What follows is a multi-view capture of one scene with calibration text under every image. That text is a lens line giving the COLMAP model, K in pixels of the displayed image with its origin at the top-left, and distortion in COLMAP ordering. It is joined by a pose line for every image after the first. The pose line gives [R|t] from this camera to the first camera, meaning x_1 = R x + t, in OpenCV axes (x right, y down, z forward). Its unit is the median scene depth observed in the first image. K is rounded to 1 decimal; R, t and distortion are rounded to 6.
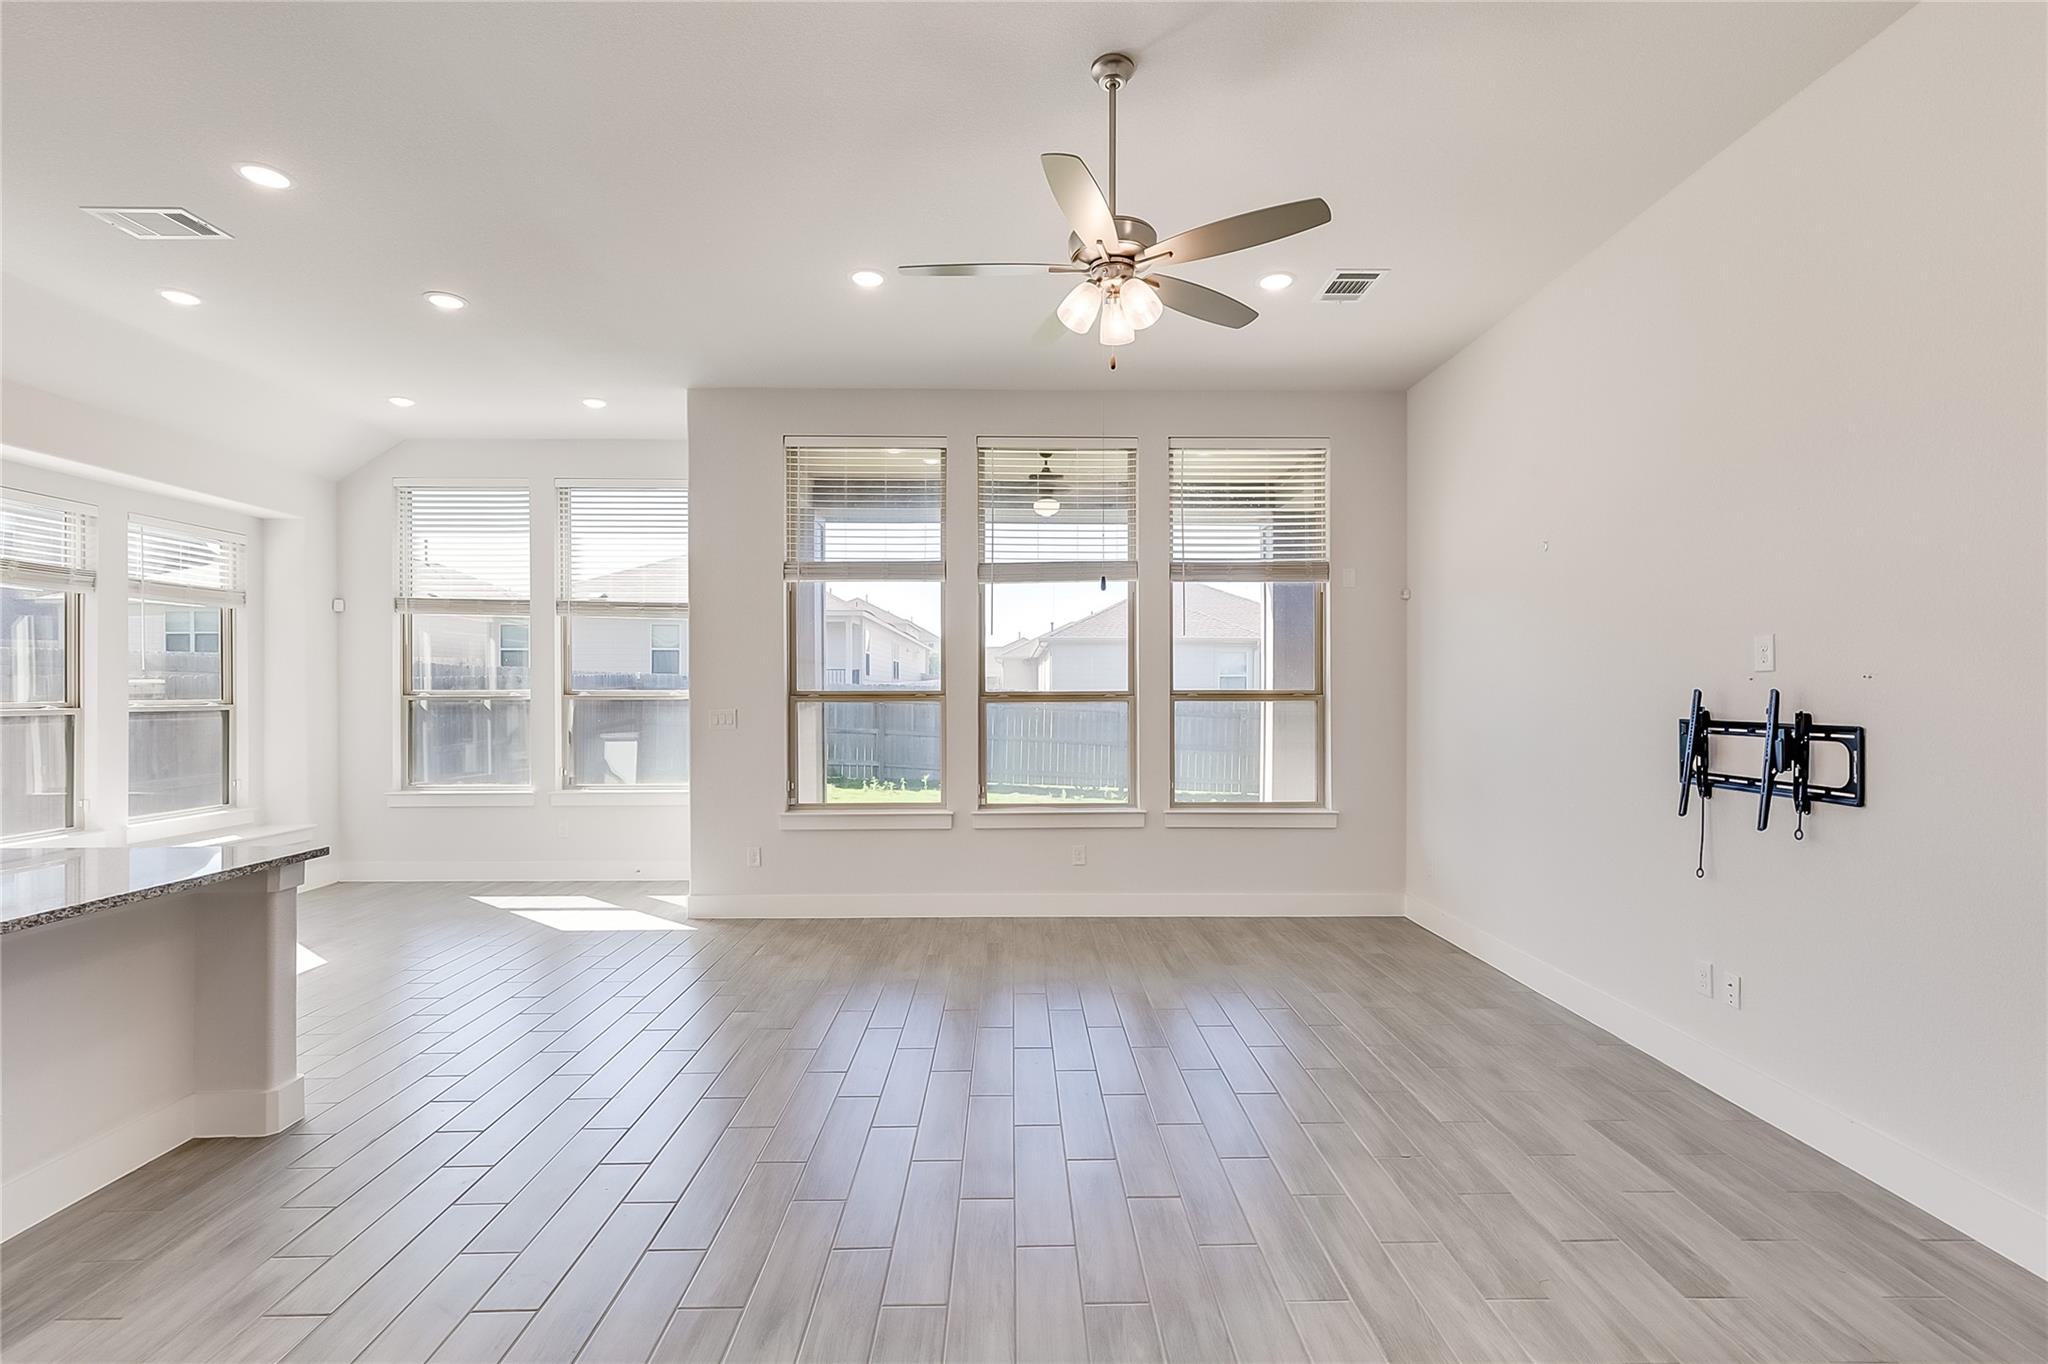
lens RADIAL K [[929.2, 0, 1026.1], [0, 929.2, 690.2], [0, 0, 1]] dist [0.006161, 0.000361]
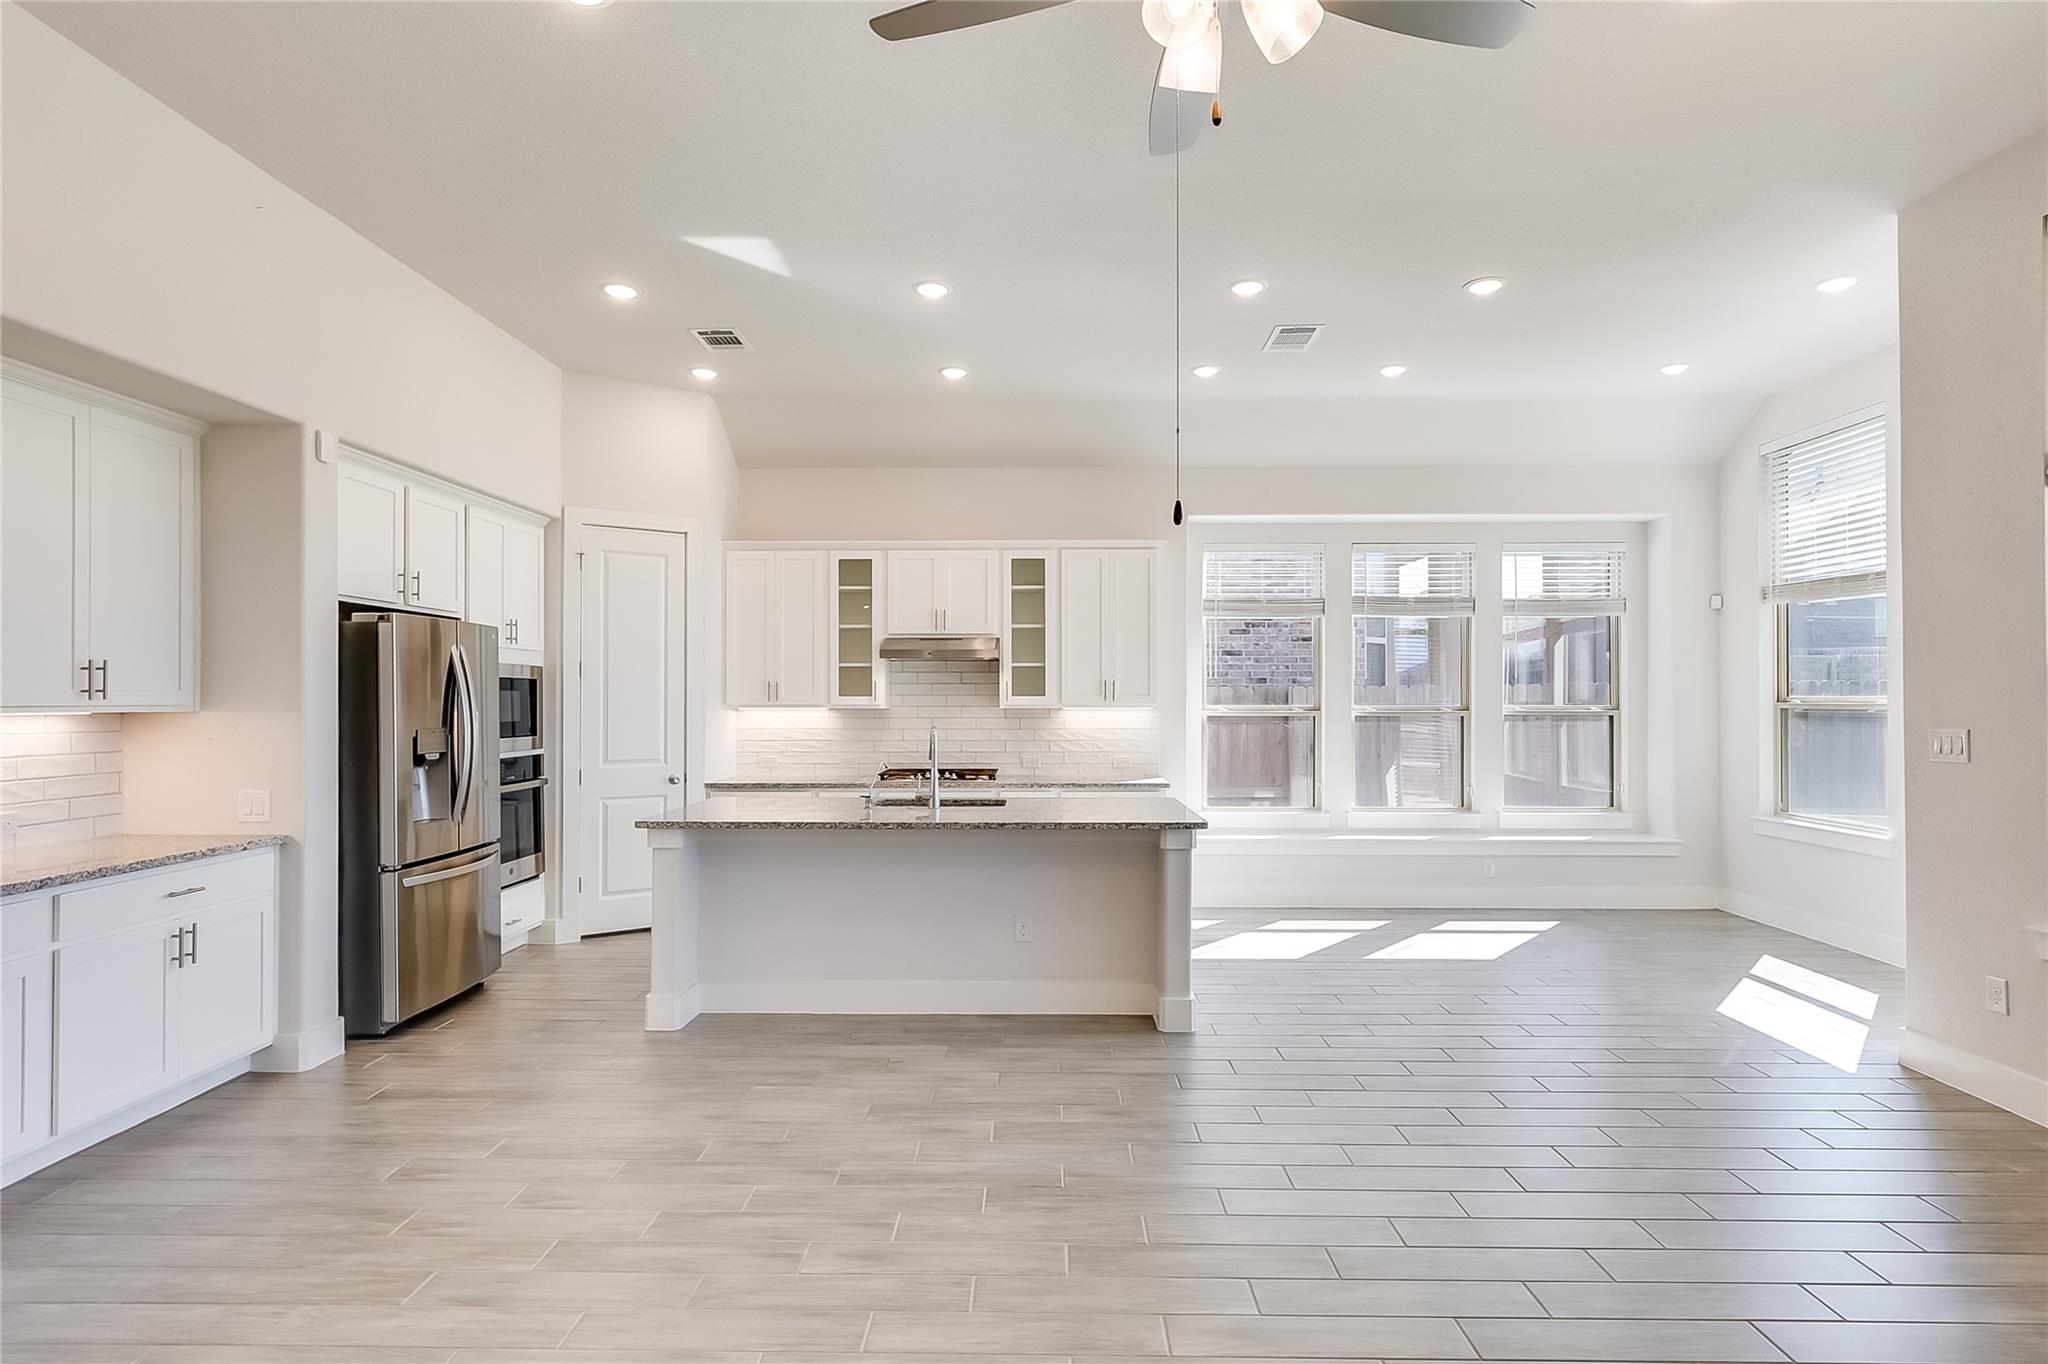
lens RADIAL K [[1052.8, 0, 1029.3], [0, 1052.8, 689.0], [0, 0, 1]] dist [-0.001649, -0.000102]
pose [[-0.030055, -0.007894, -0.999517, 0.348830], [0.000784, 0.999968, -0.007921, 0.000899], [0.999548, -0.001022, -0.030048, 0.429922]]
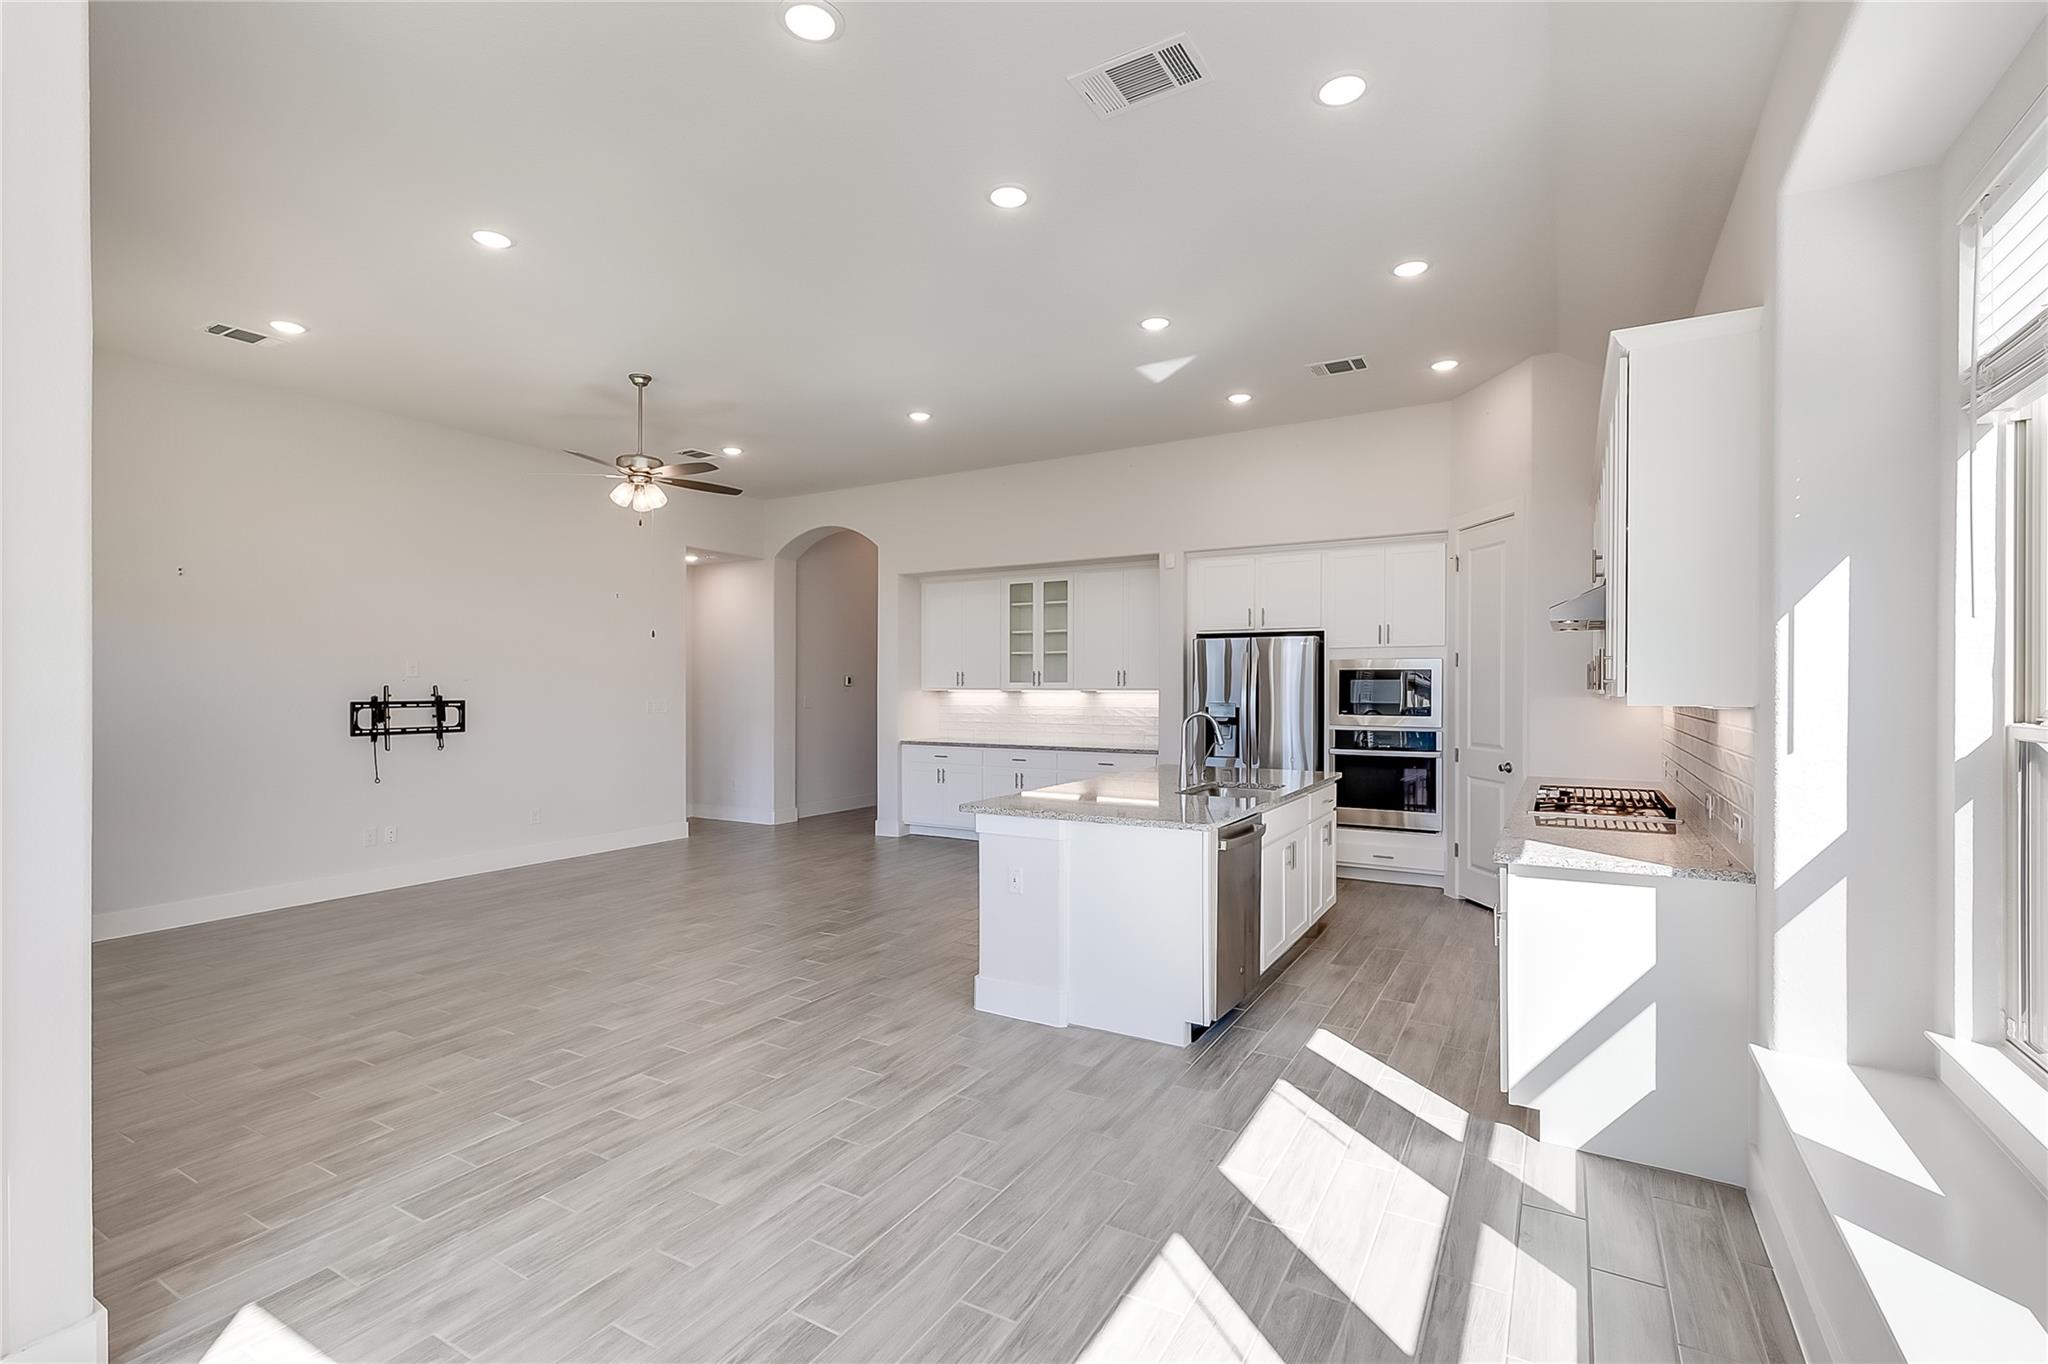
lens RADIAL K [[920.4, 0, 1024.9], [0, 920.4, 690.5], [0, 0, 1]] dist [0.006064, -0.000061]
pose [[-0.854586, -0.000301, 0.519309, -0.786118], [0.001799, 0.999992, 0.003540, 0.002877], [-0.519306, 0.003960, -0.854579, 1.081632]]
